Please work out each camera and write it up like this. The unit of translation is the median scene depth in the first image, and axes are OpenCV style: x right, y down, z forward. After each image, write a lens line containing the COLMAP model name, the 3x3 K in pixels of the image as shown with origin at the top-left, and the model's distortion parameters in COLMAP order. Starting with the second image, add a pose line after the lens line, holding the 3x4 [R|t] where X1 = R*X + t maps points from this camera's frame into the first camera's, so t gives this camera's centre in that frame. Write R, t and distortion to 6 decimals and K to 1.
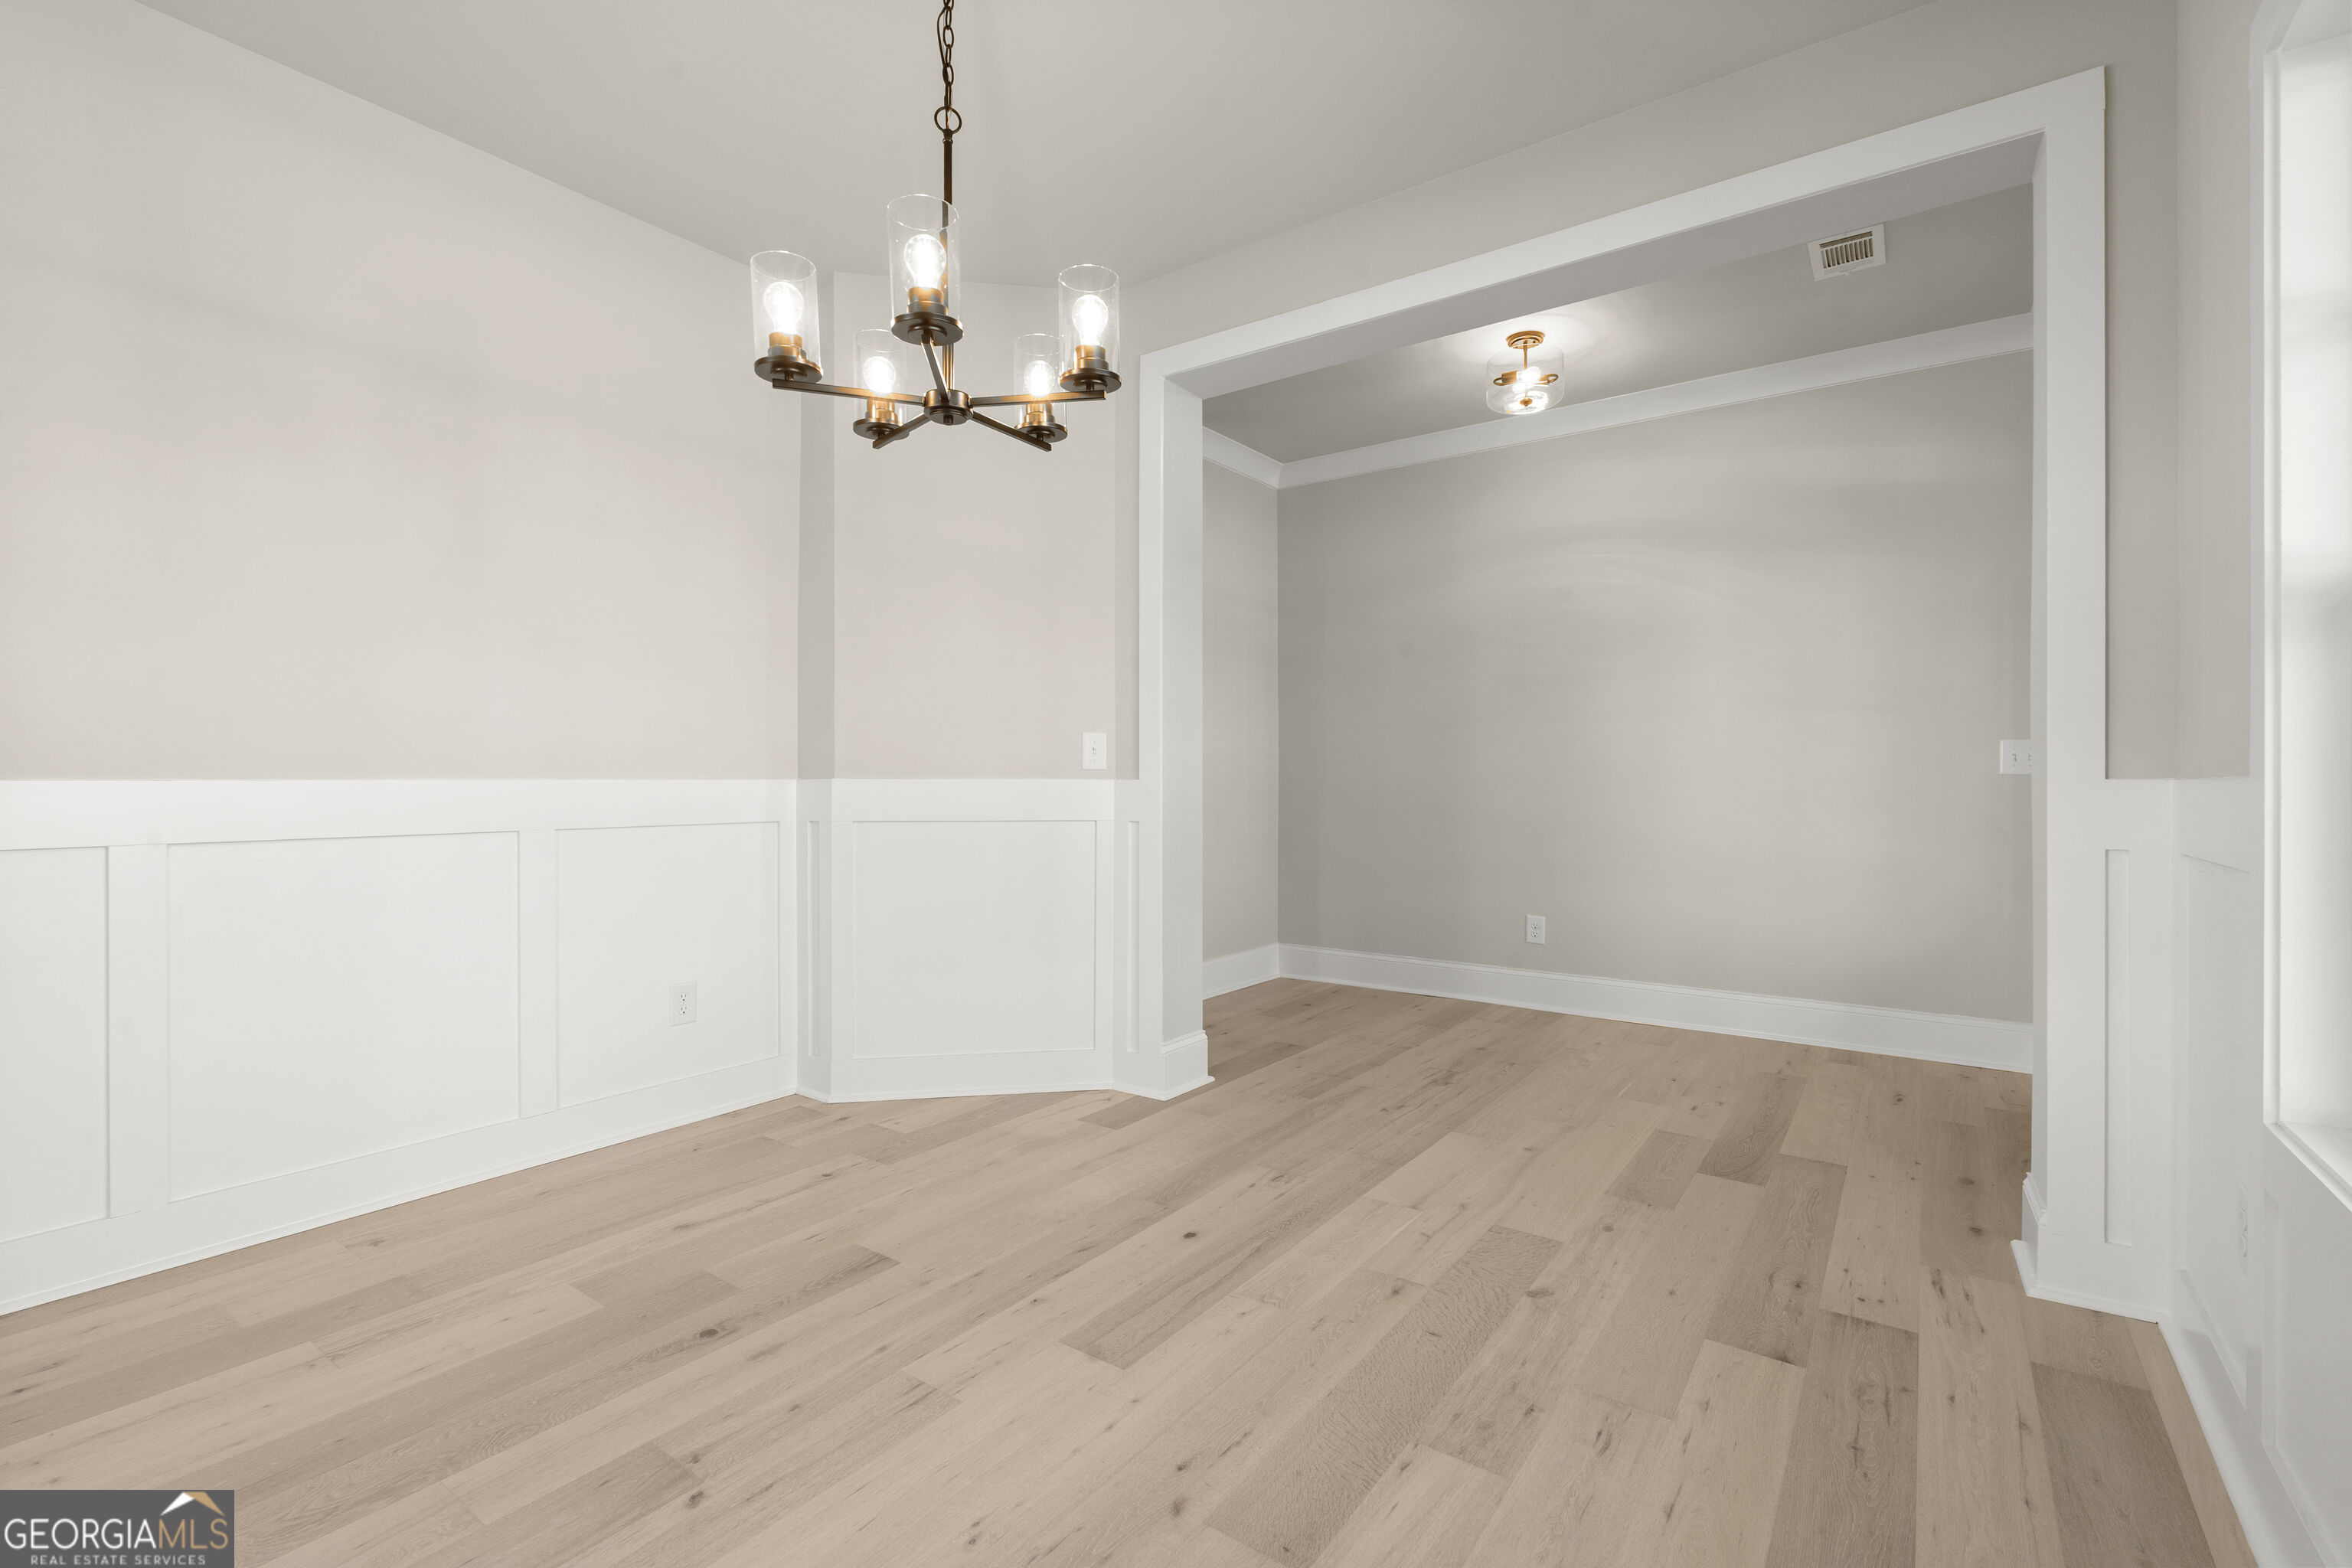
lens RADIAL K [[1039.8, 0, 1176.0], [0, 1039.8, 784.0], [0, 0, 1]] dist [-0.001617, -0.000293]
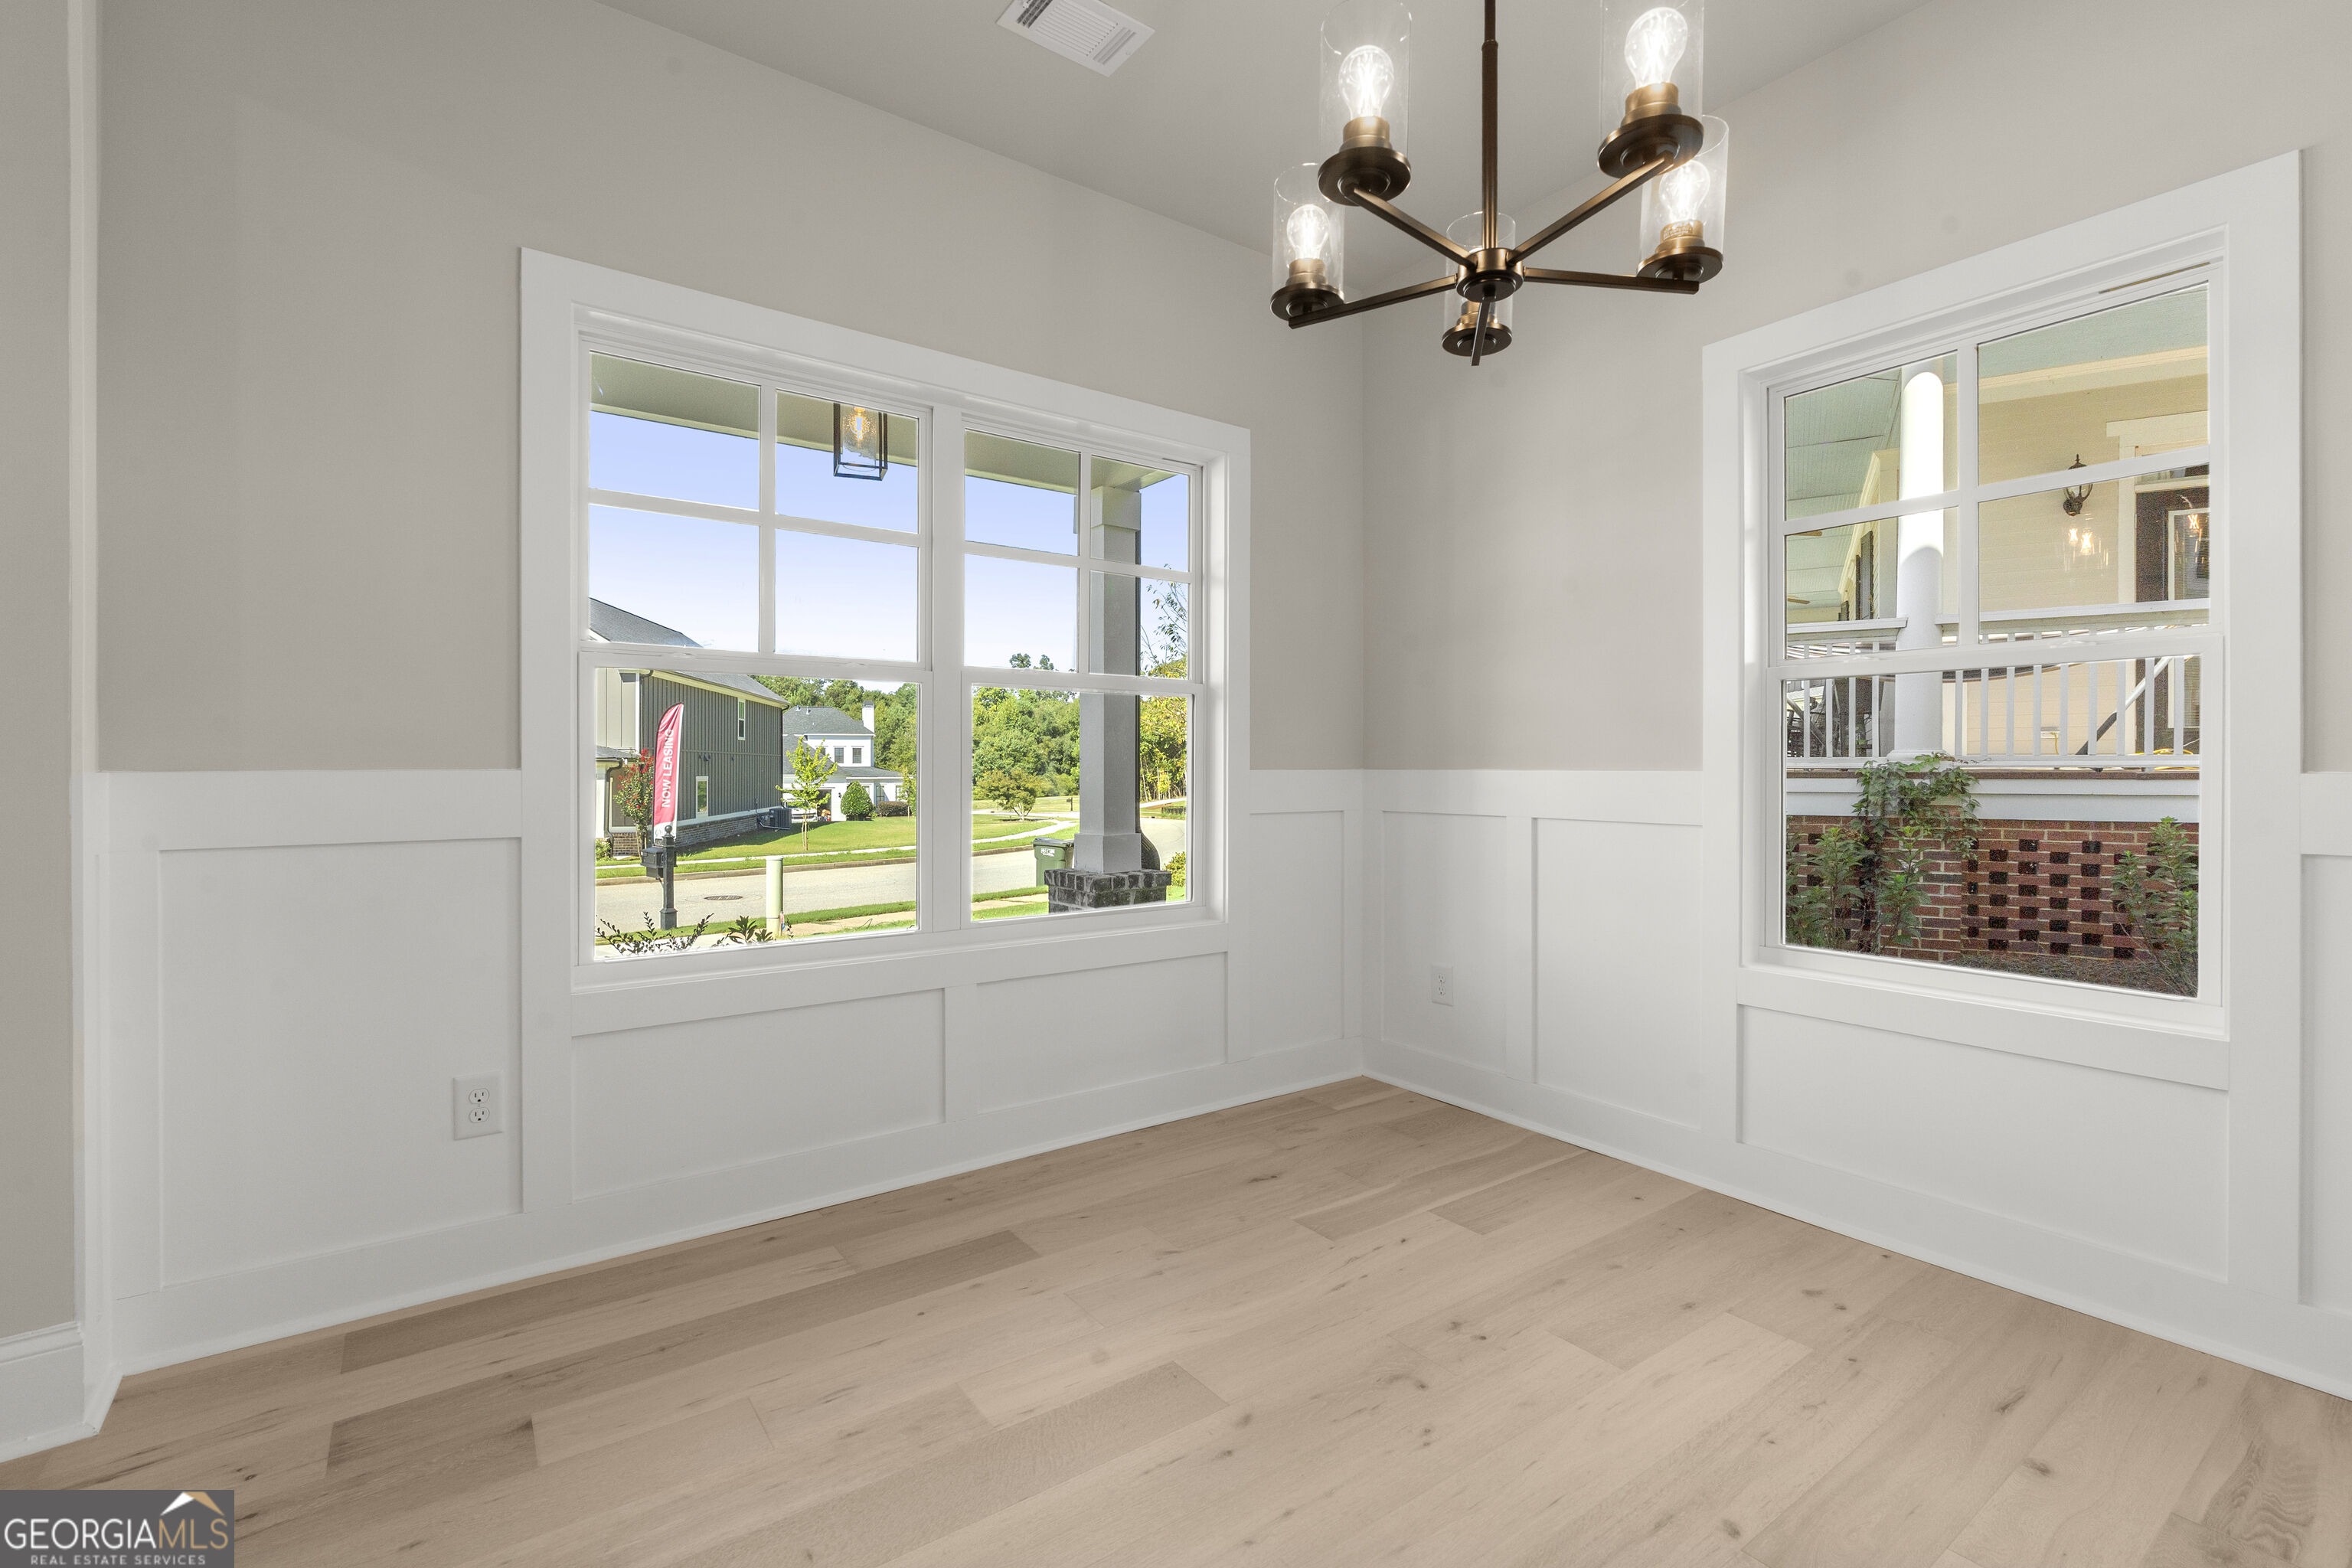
lens RADIAL K [[1039.8, 0, 1176.0], [0, 1039.8, 784.0], [0, 0, 1]] dist [-0.001617, -0.000293]
pose [[-0.950086, -0.004236, 0.311958, -0.140559], [0.000727, 0.999875, 0.015792, -0.006256], [-0.311986, 0.015230, -0.949965, 1.063387]]
